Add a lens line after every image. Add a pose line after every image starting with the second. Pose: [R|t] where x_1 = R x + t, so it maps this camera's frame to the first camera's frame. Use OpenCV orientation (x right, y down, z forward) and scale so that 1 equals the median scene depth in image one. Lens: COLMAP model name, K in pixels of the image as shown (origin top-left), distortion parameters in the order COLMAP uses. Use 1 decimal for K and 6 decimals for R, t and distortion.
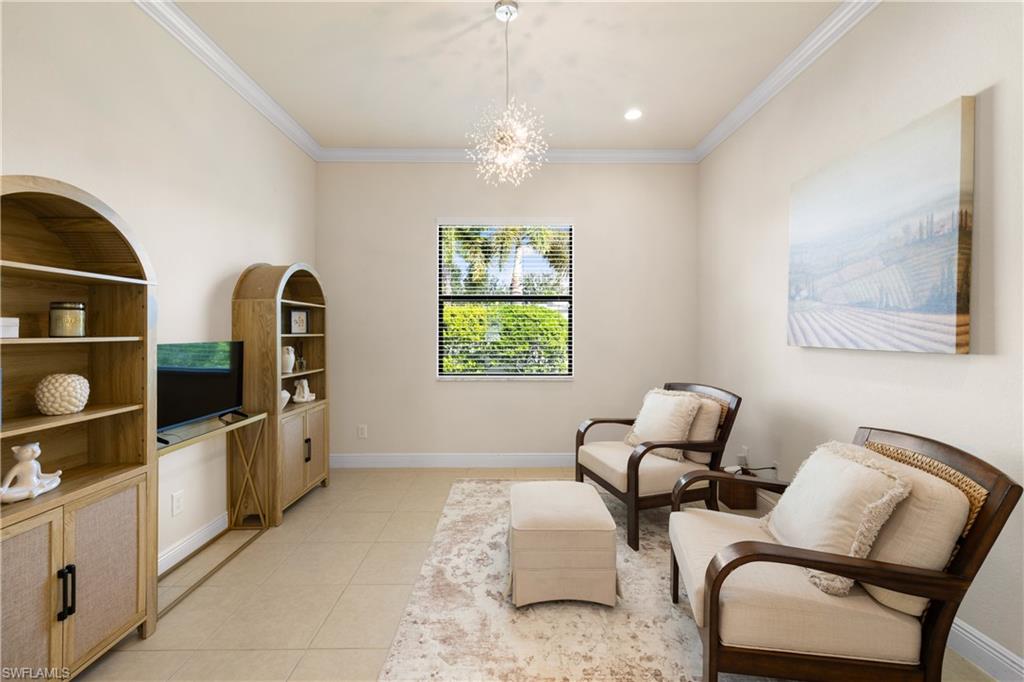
lens RADIAL K [[431.8, 0, 511.0], [0, 431.8, 336.3], [0, 0, 1]] dist [0.000308, 0.000803]
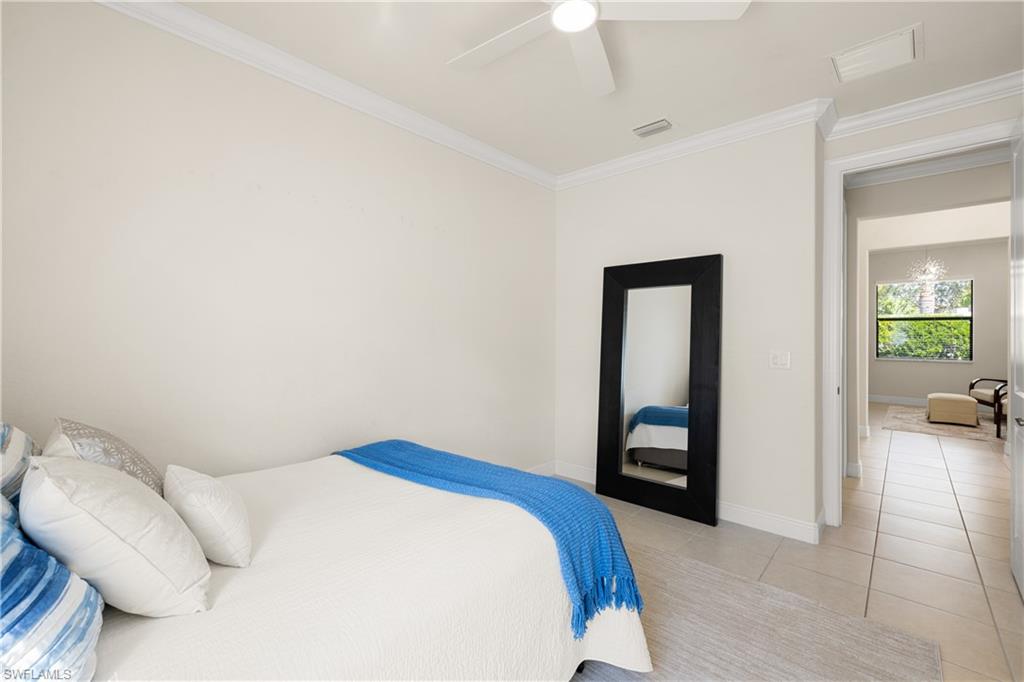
lens RADIAL K [[431.8, 0, 512.7], [0, 431.8, 337.0], [0, 0, 1]] dist [0.000308, 0.000803]
pose [[0.733528, 0.003028, -0.679653, -0.026611], [-0.006573, 0.999975, -0.002638, 0.004436], [0.679628, 0.006402, 0.733529, -1.047816]]
